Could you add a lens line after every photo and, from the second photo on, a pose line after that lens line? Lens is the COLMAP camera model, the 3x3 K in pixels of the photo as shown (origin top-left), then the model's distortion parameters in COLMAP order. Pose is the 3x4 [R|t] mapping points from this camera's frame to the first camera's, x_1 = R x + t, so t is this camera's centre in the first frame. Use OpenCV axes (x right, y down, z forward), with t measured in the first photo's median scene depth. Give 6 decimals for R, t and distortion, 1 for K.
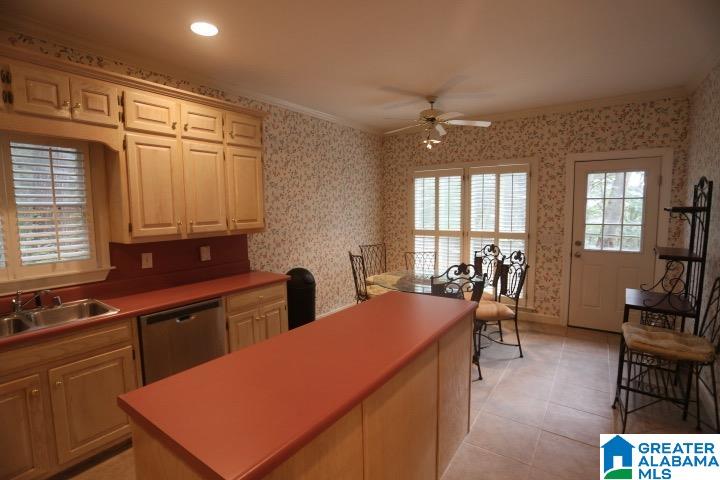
lens RADIAL K [[354.8, 0, 352.9], [0, 354.8, 239.7], [0, 0, 1]] dist [0.004422, 0.000589]
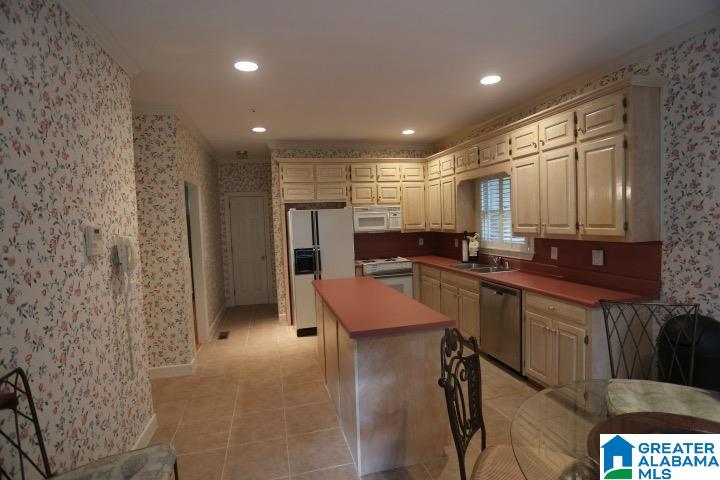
lens RADIAL K [[354.8, 0, 356.6], [0, 354.8, 239.1], [0, 0, 1]] dist [0.004422, 0.000589]
pose [[-0.628582, 0.084511, -0.773138, 0.836072], [-0.022131, 0.991733, 0.126398, -0.135902], [0.777428, 0.096562, -0.621515, 1.279013]]
